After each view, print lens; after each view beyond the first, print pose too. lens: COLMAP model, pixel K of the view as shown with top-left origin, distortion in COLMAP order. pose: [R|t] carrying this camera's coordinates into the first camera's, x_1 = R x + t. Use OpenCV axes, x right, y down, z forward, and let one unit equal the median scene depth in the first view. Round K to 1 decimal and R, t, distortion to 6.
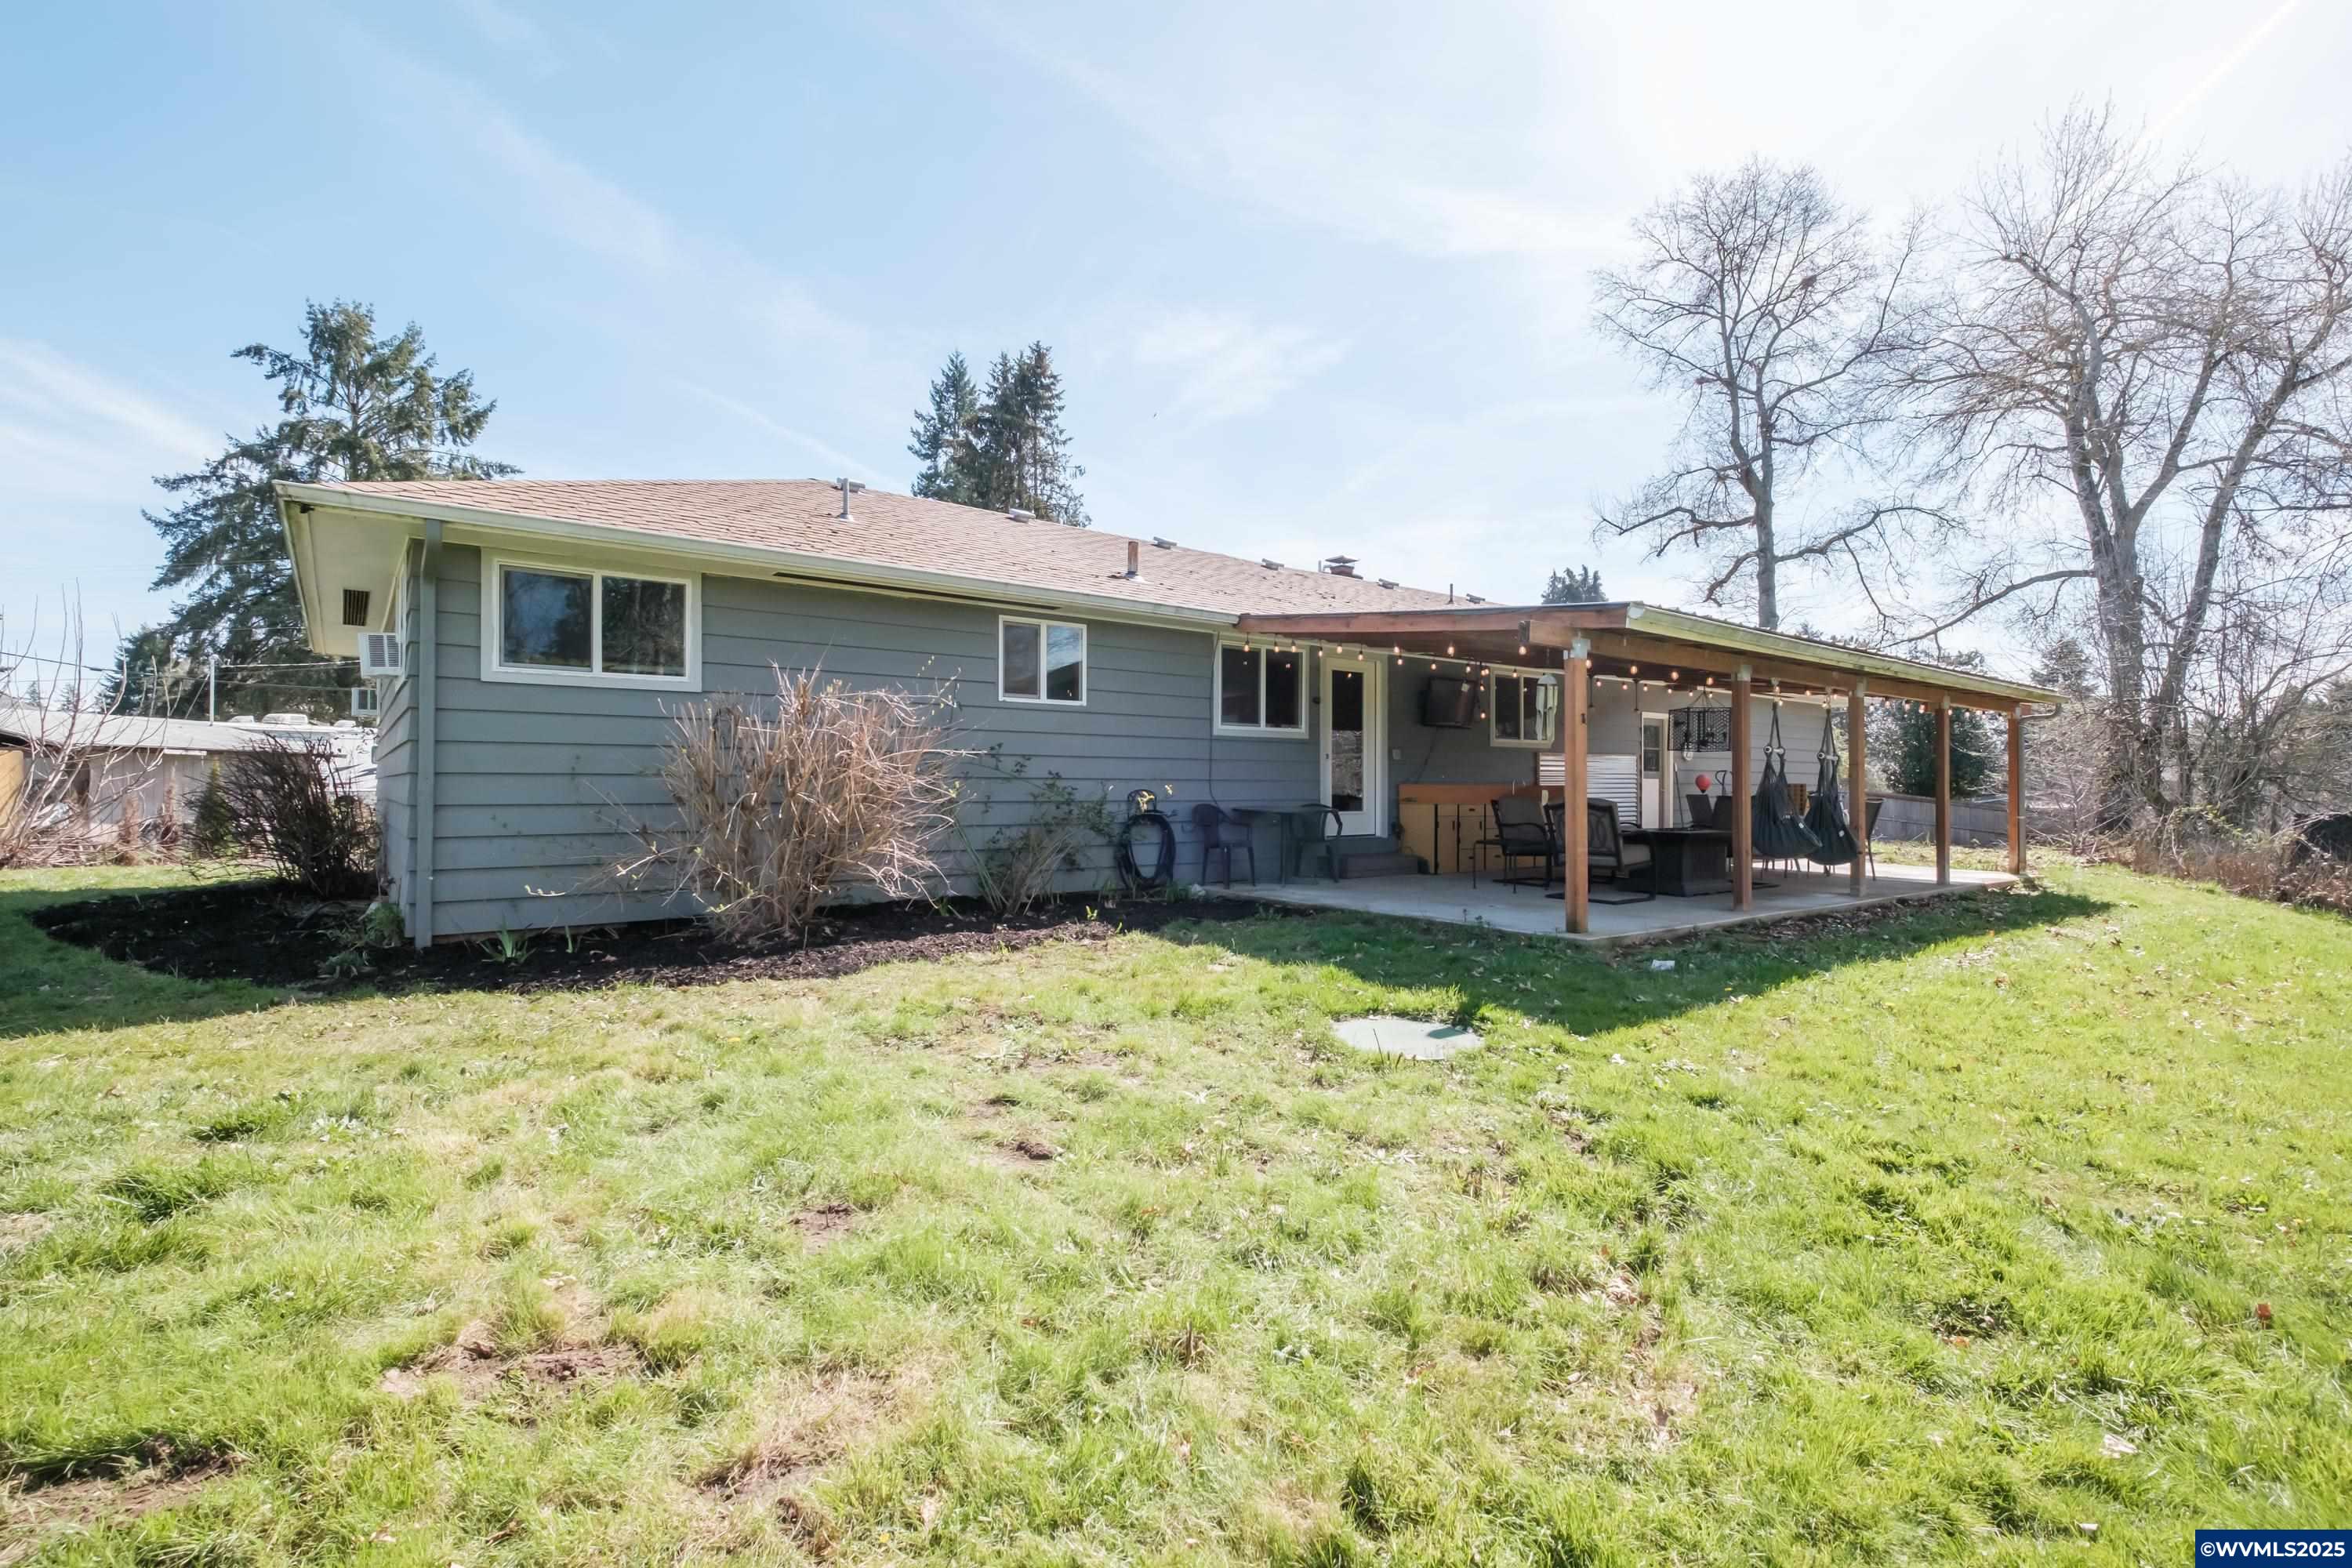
lens RADIAL K [[1071.4, 0, 1176.0], [0, 1071.4, 784.0], [0, 0, 1]] dist [0.027097, -0.000079]
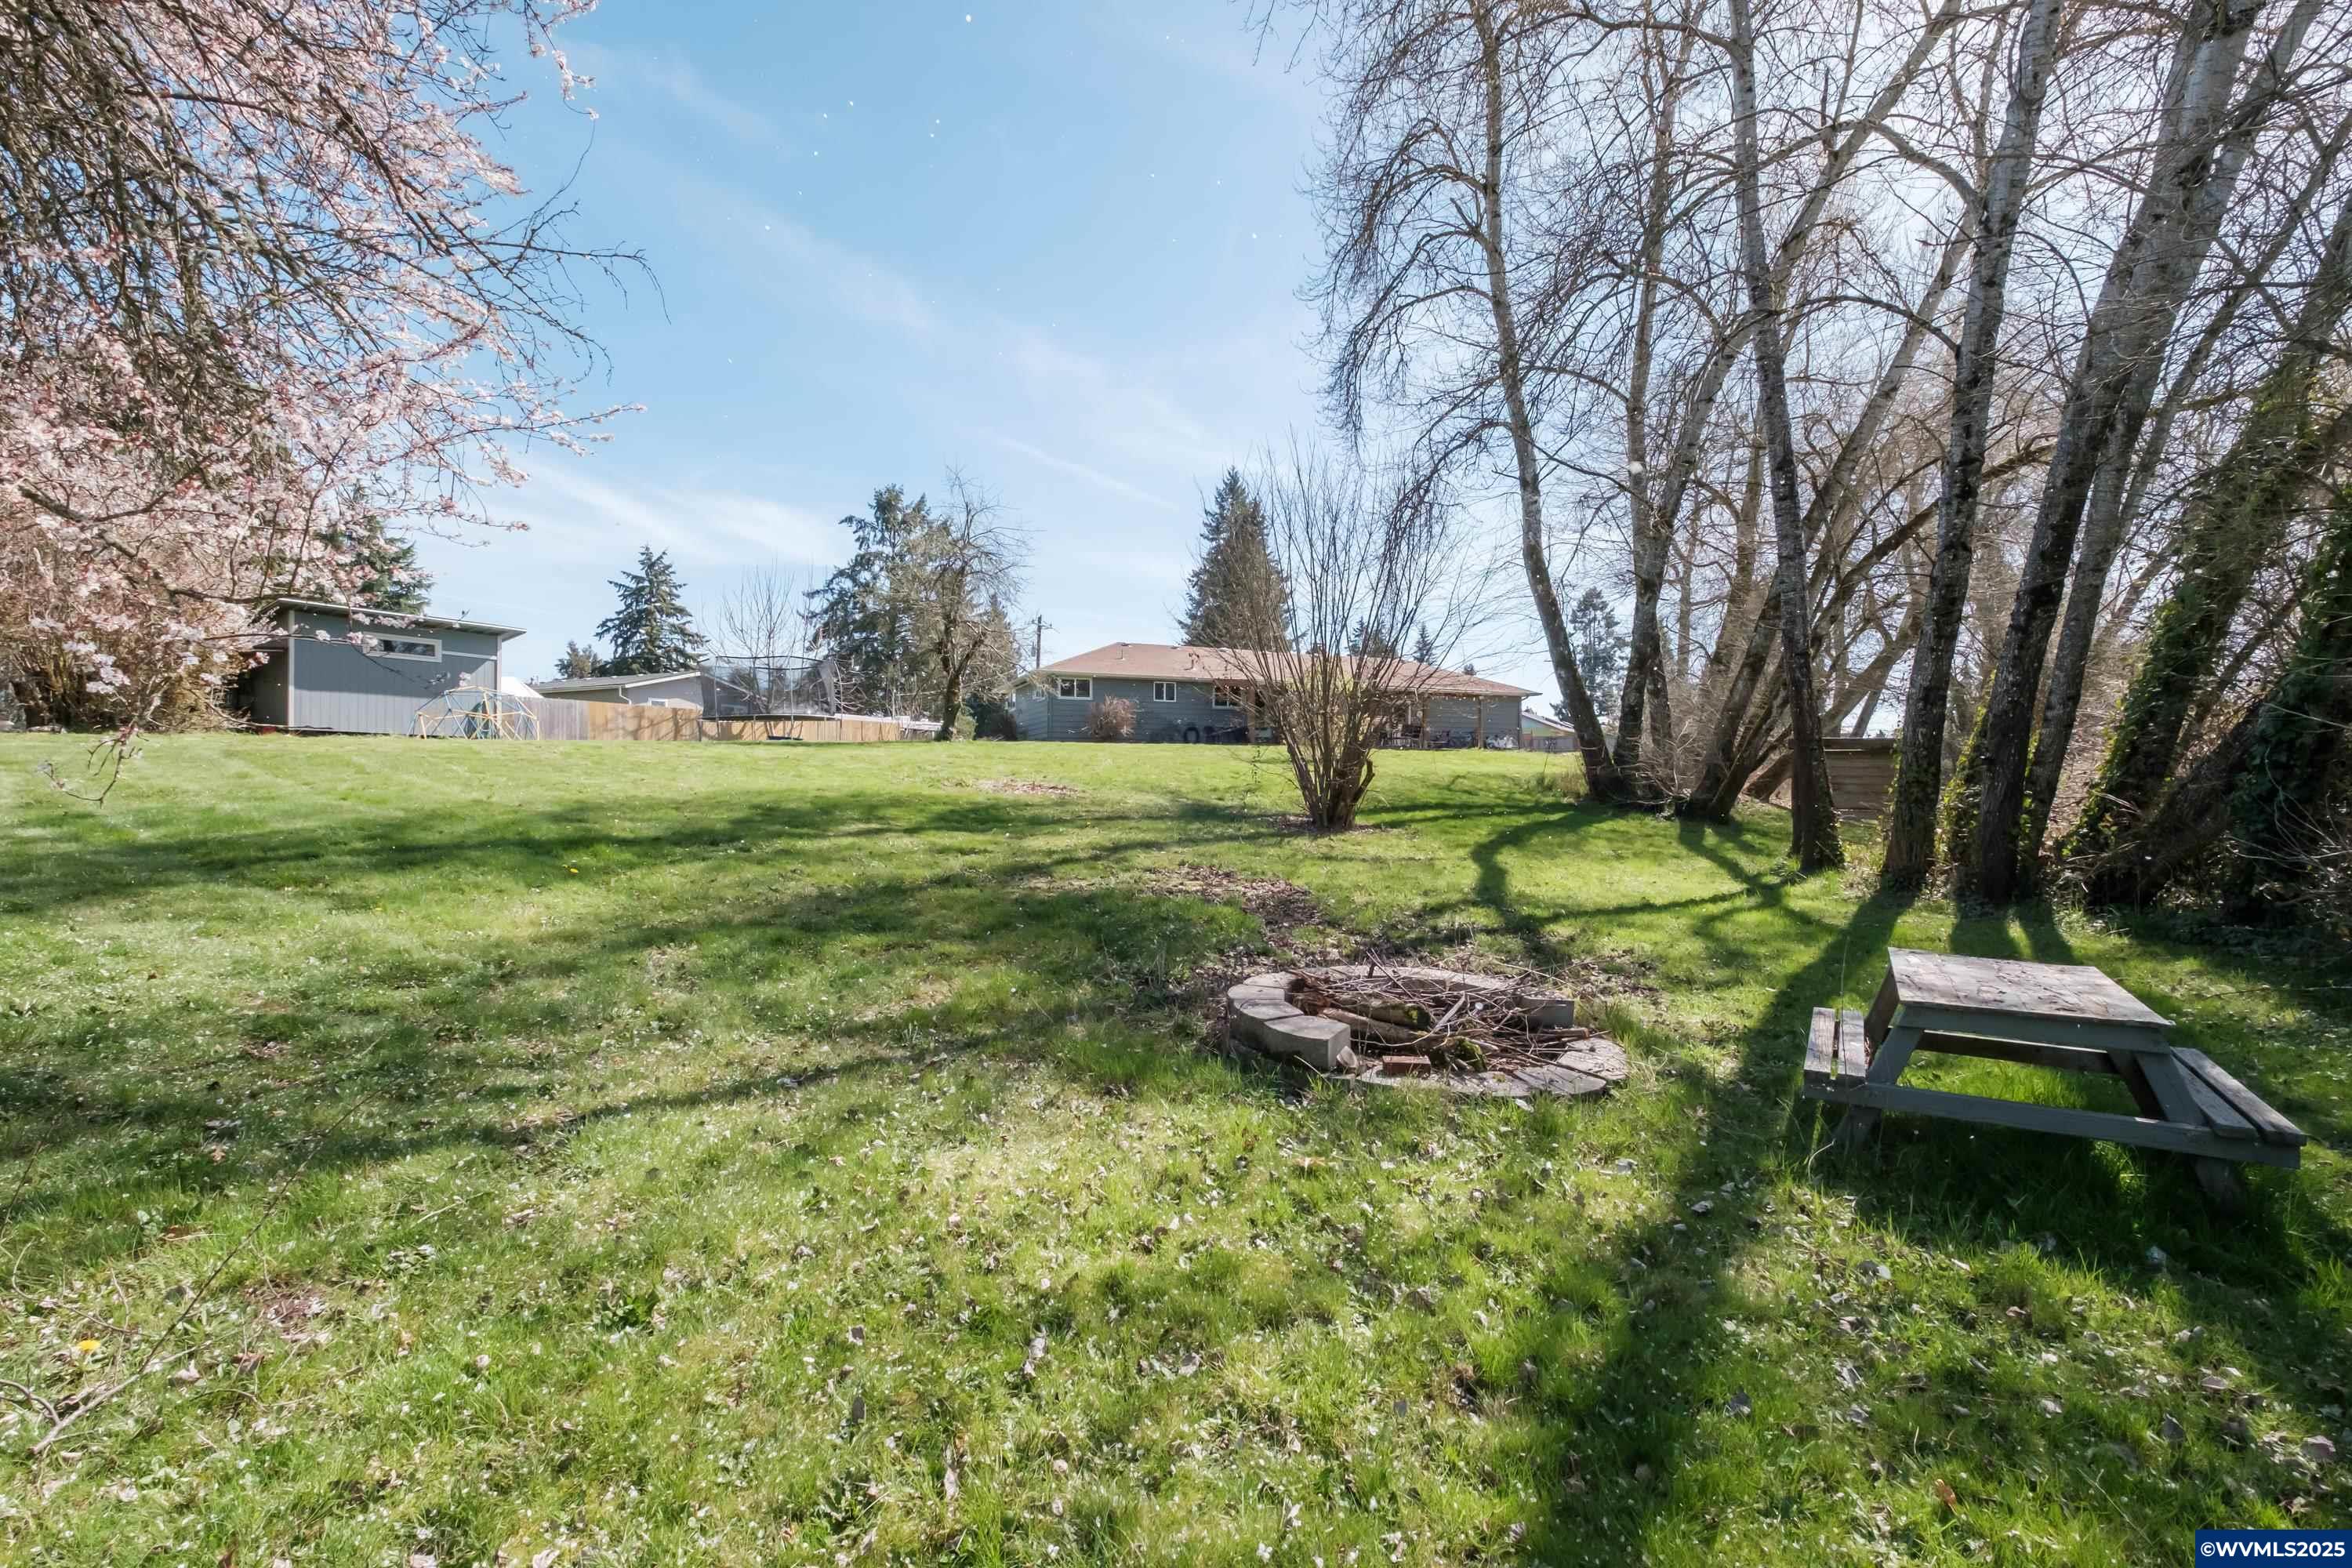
lens RADIAL K [[990.6, 0, 1192.1], [0, 990.6, 758.5], [0, 0, 1]] dist [-0.001129, -0.000206]
pose [[0.960032, -0.004582, -0.279852, 0.225807], [-0.001838, 0.999741, -0.022673, 0.050823], [0.279883, 0.022282, 0.959776, -0.574353]]
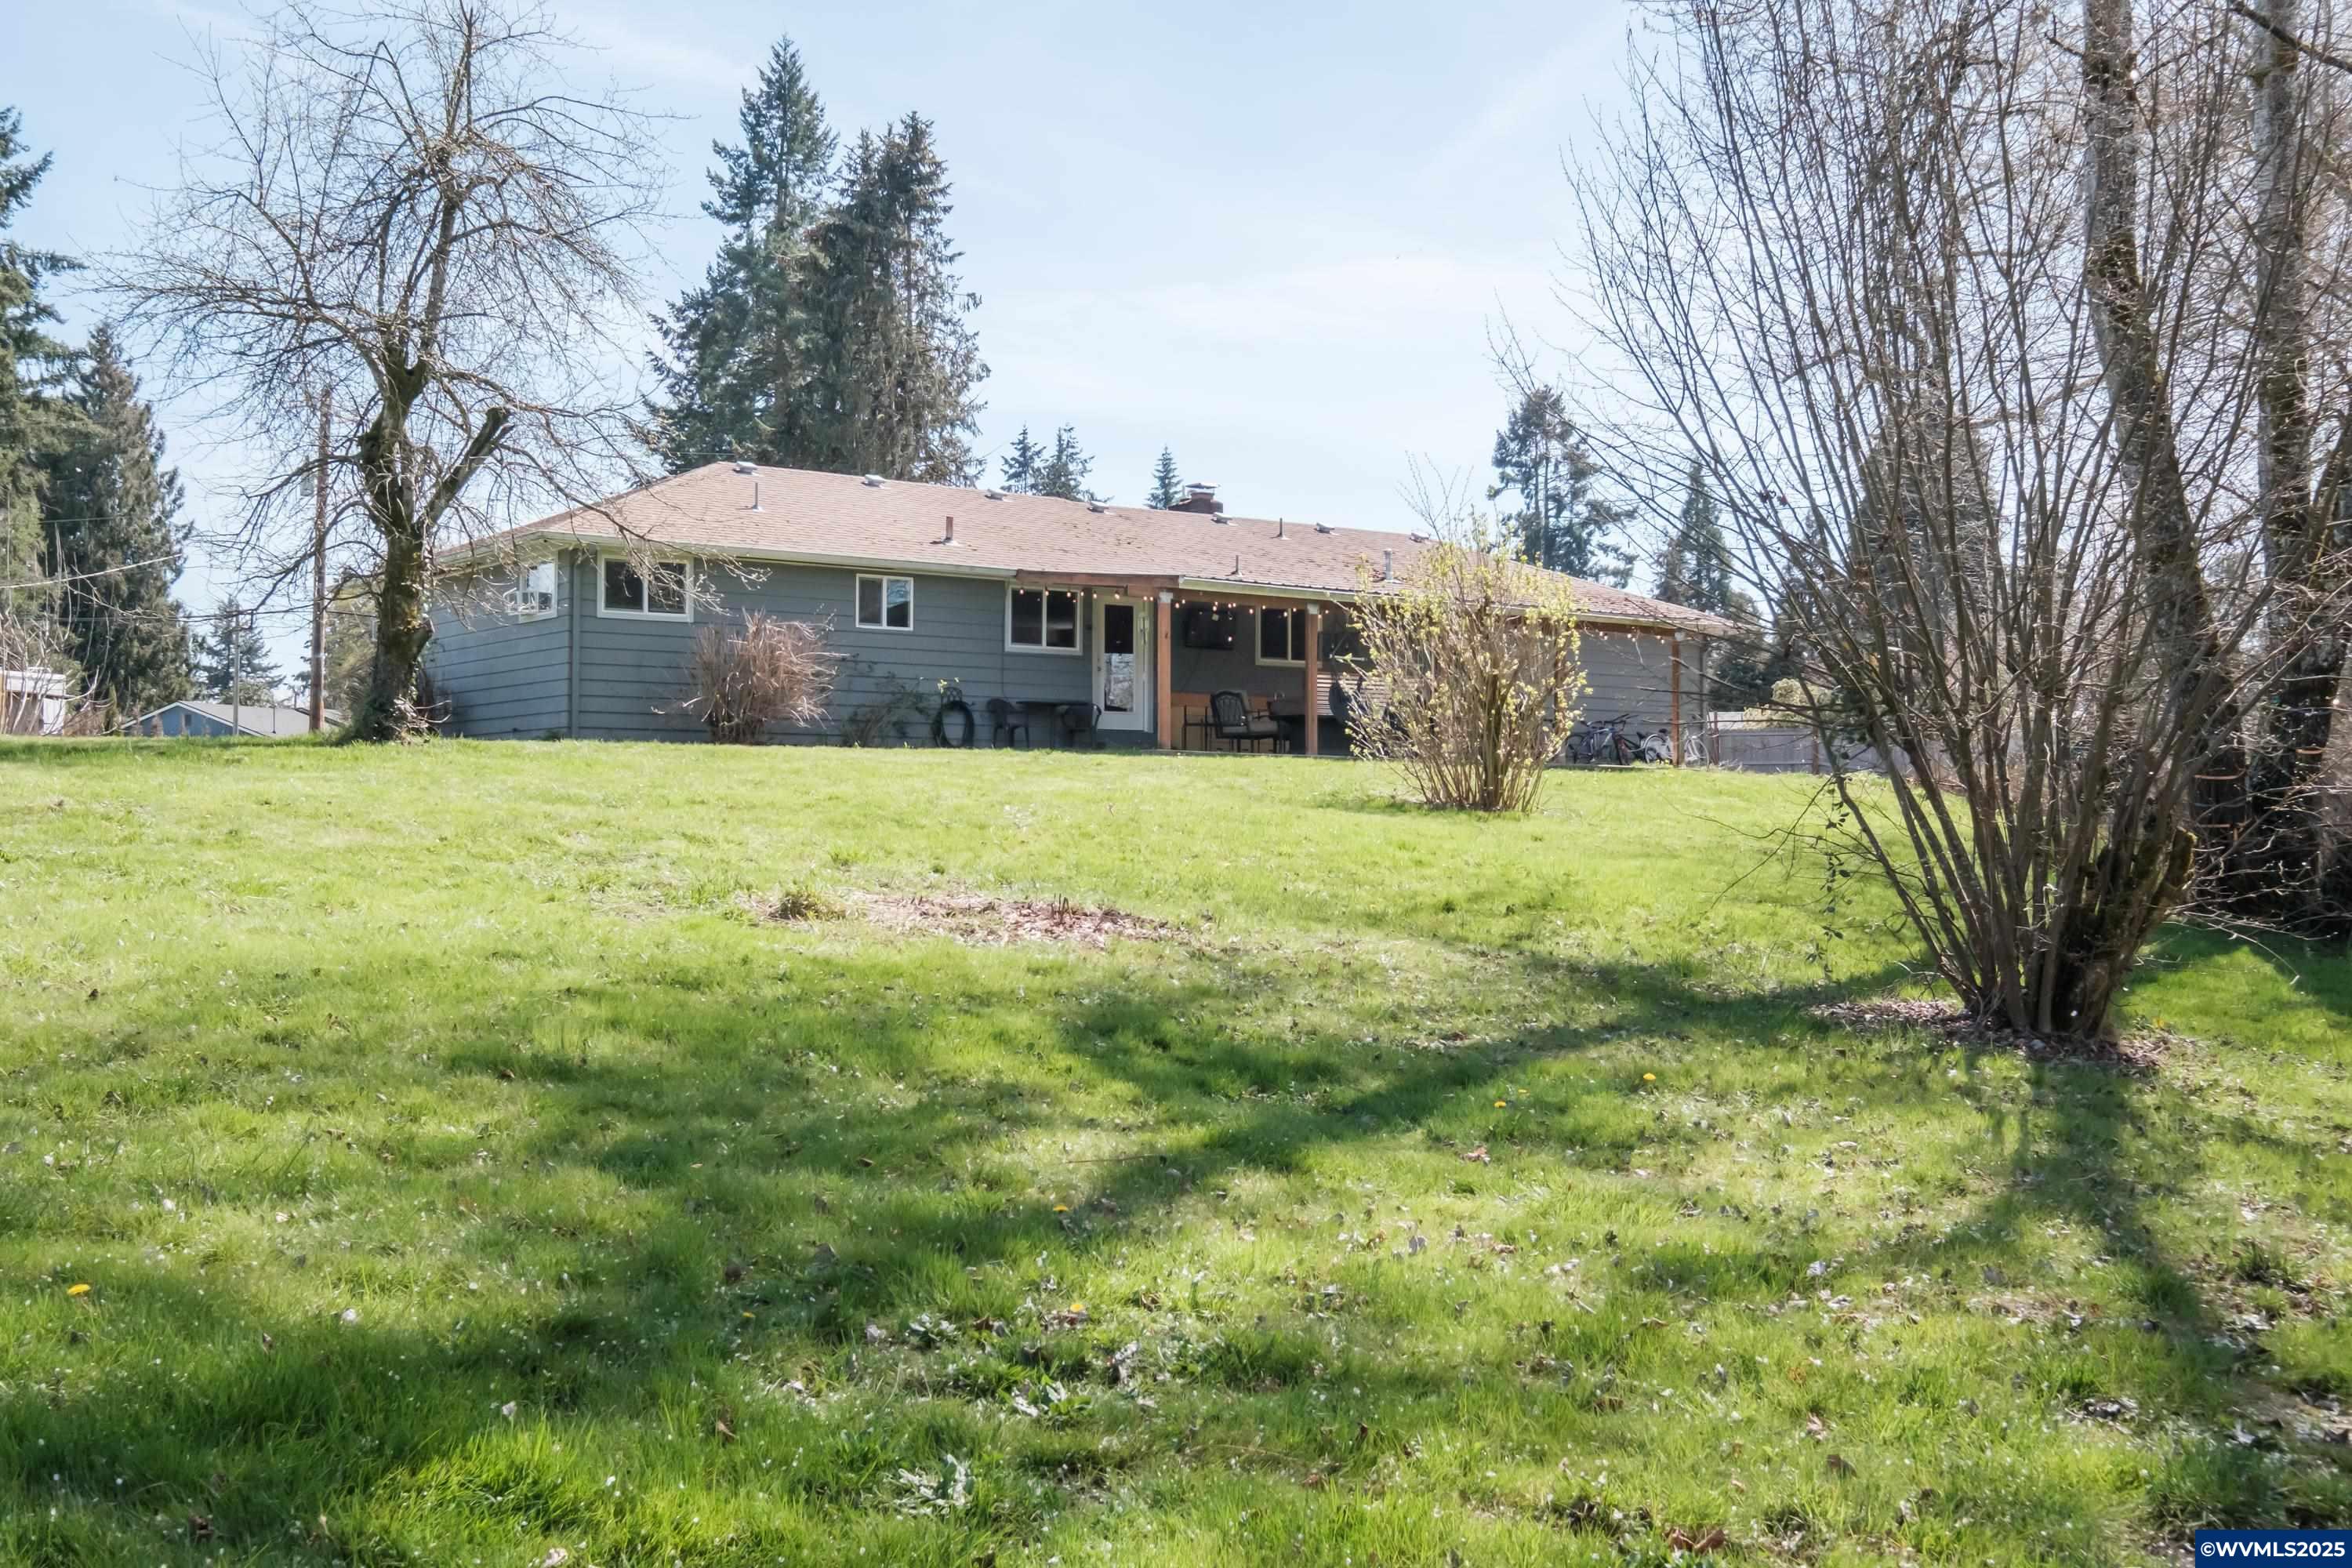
lens RADIAL K [[2359.7, 0, 1176.0], [0, 2359.7, 784.0], [0, 0, 1]] dist [-0.010554, 0.000228]
pose [[0.999622, 0.000236, -0.027507, 0.081206], [-0.000684, 0.999868, -0.016253, 0.042330], [0.027500, 0.016265, 0.999489, -0.496791]]
